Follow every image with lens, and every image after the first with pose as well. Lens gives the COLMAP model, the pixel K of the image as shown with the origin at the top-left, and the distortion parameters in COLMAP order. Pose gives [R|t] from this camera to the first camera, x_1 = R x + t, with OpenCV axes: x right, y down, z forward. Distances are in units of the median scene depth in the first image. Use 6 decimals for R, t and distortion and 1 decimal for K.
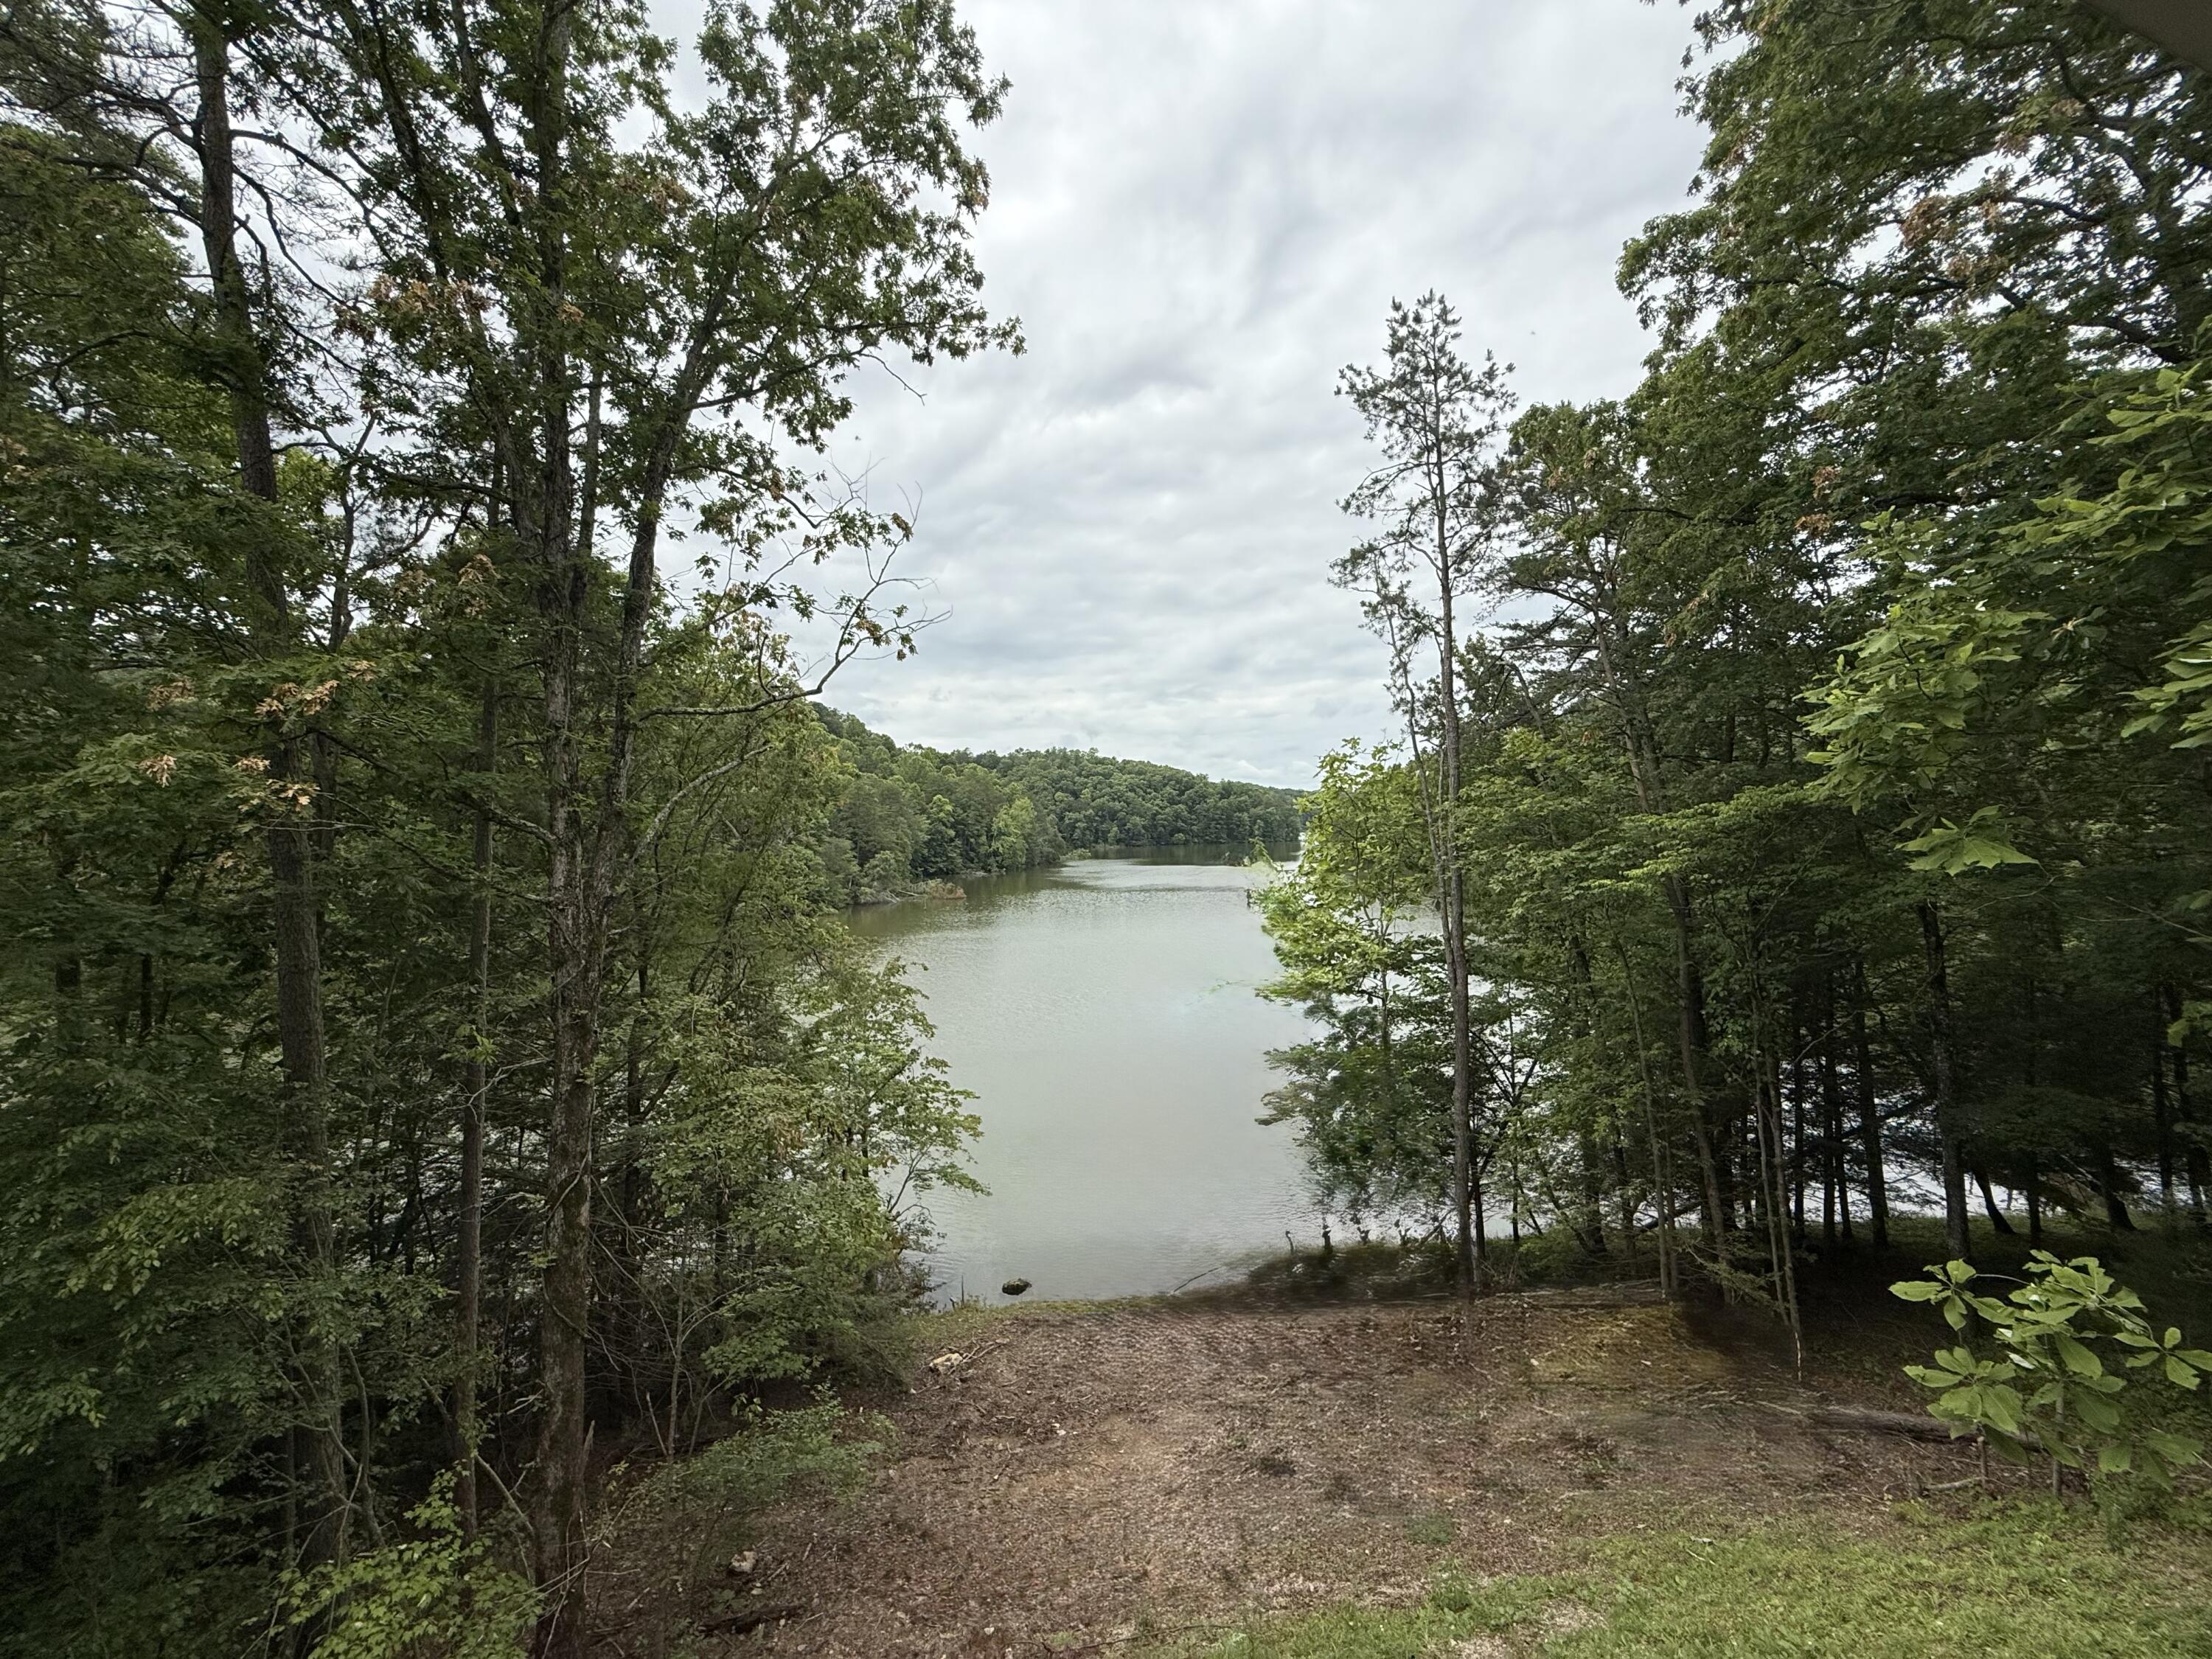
lens RADIAL K [[883.9, 0, 1106.4], [0, 883.9, 826.2], [0, 0, 1]] dist [-0.012346, 0.000413]
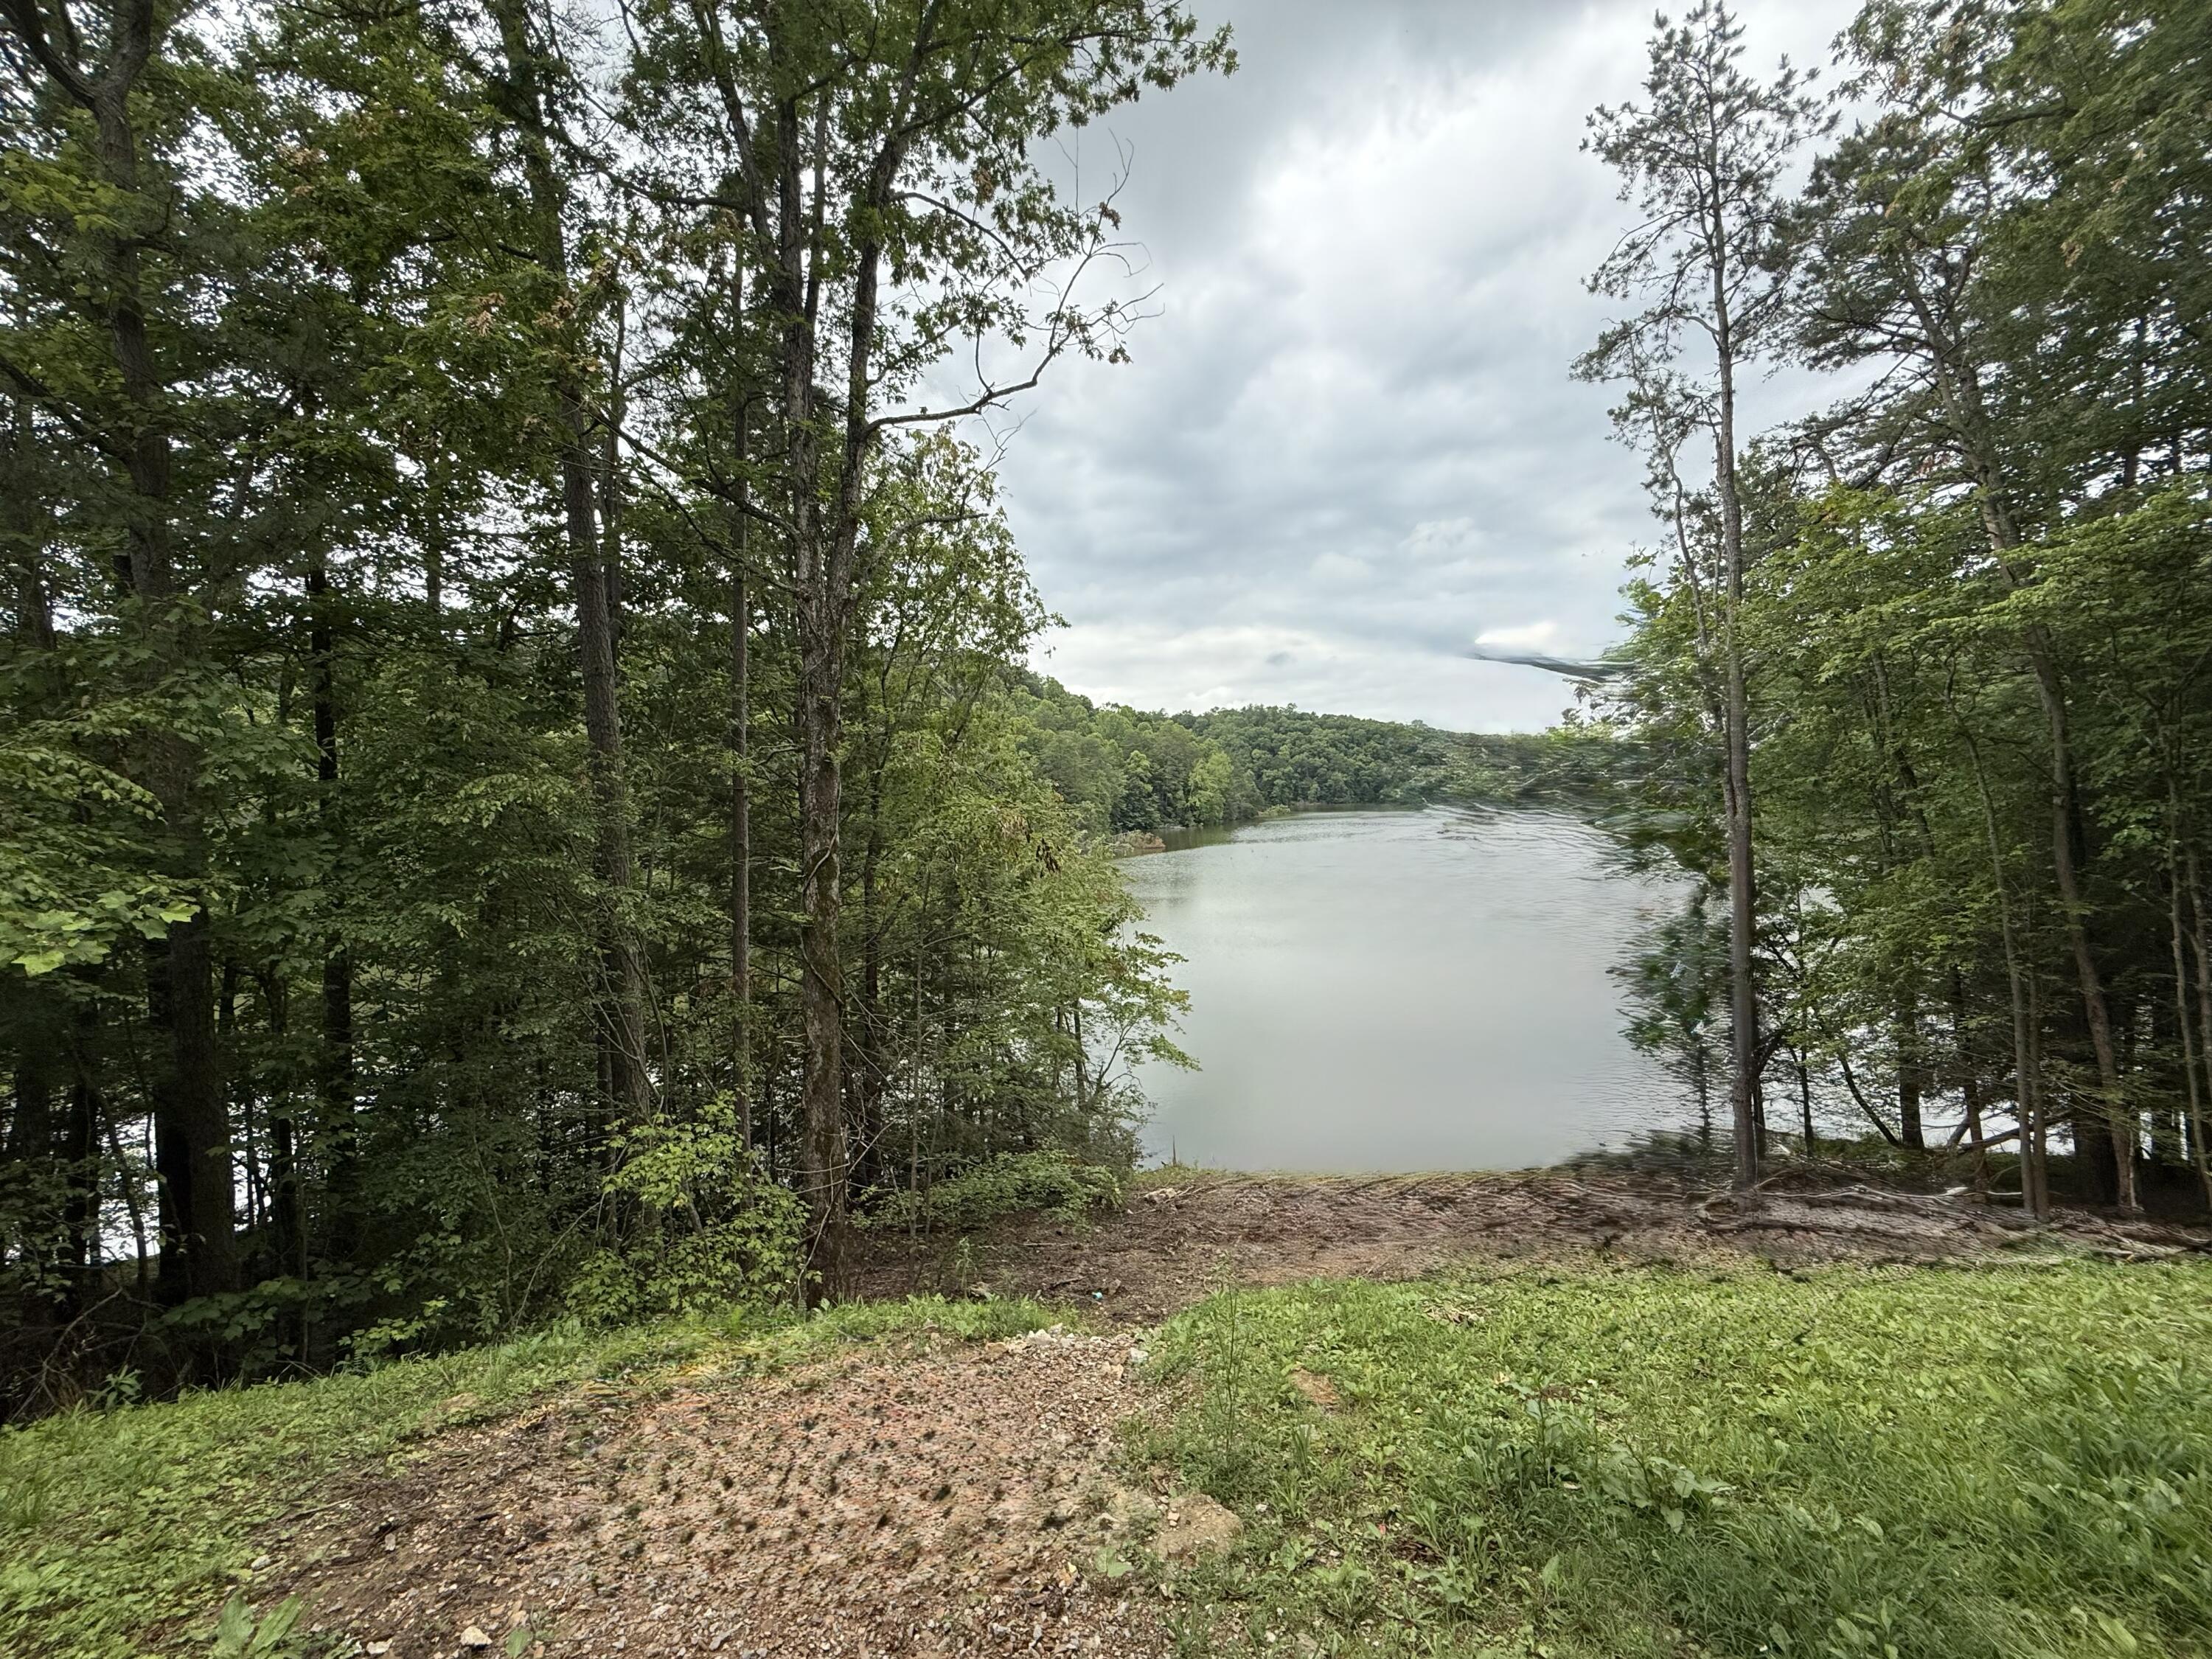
lens RADIAL K [[883.9, 0, 1095.2], [0, 883.9, 833.9], [0, 0, 1]] dist [-0.012346, 0.000413]
pose [[0.972681, -0.010537, -0.231905, -0.014297], [0.021059, 0.998855, 0.042946, 0.131794], [0.231187, -0.046657, 0.971790, 0.012469]]
